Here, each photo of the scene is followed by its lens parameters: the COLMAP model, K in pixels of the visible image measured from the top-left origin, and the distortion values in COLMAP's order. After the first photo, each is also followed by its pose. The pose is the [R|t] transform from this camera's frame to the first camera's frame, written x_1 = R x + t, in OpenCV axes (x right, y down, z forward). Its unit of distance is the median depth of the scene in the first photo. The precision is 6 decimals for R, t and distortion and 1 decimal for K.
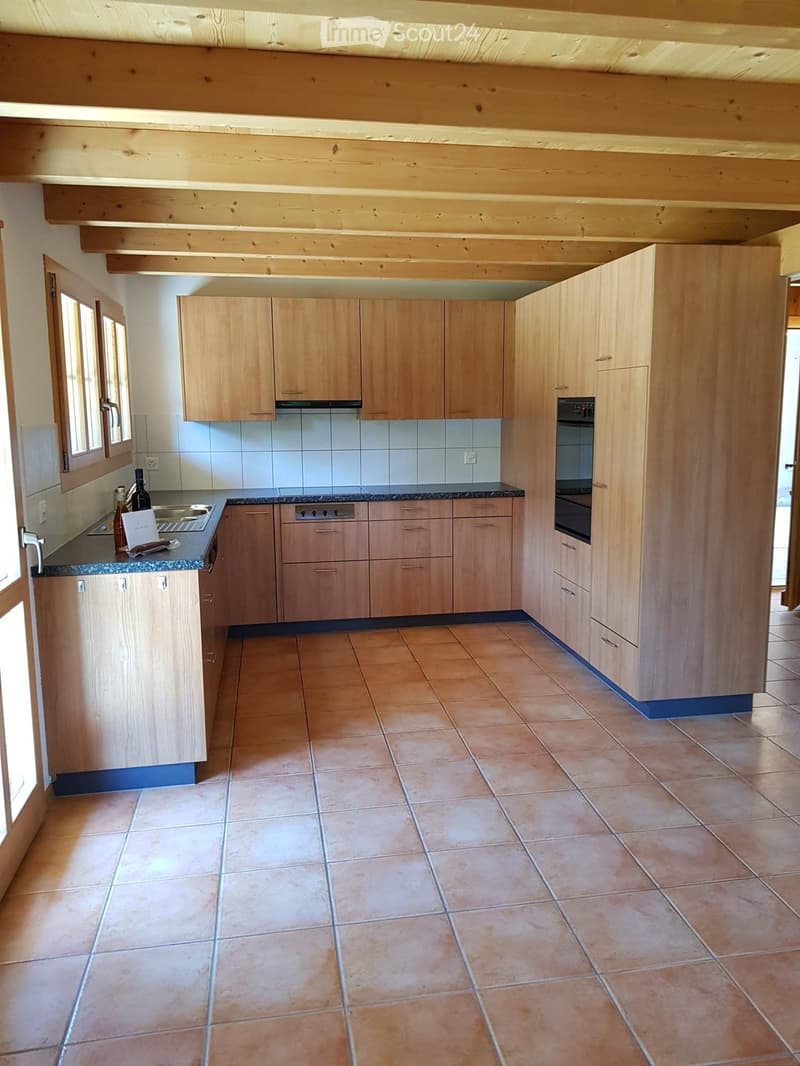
lens RADIAL K [[832.0, 0, 418.9], [0, 832.0, 528.4], [0, 0, 1]] dist [0.110117, -0.182863]
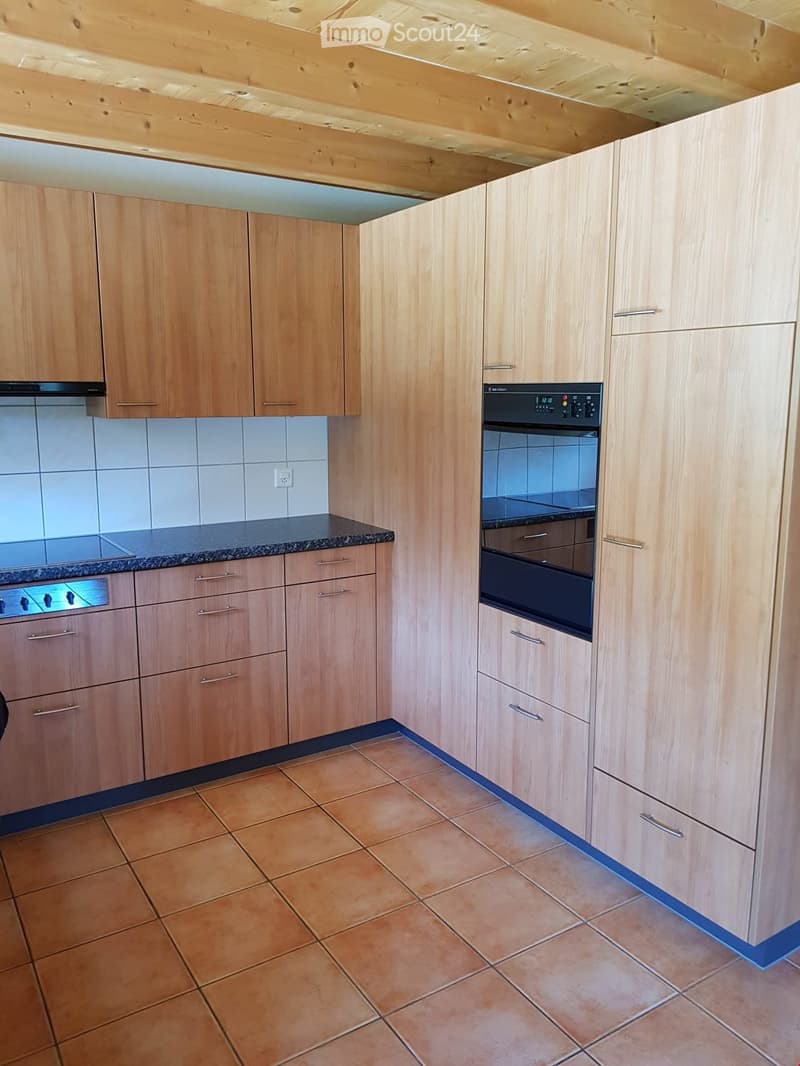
lens RADIAL K [[832.0, 0, 418.9], [0, 832.0, 528.4], [0, 0, 1]] dist [0.110117, -0.182863]
pose [[0.922684, -0.053892, 0.381772, -0.095611], [0.048678, 0.998543, 0.023309, -0.062567], [-0.382472, -0.002923, 0.923962, 0.422217]]
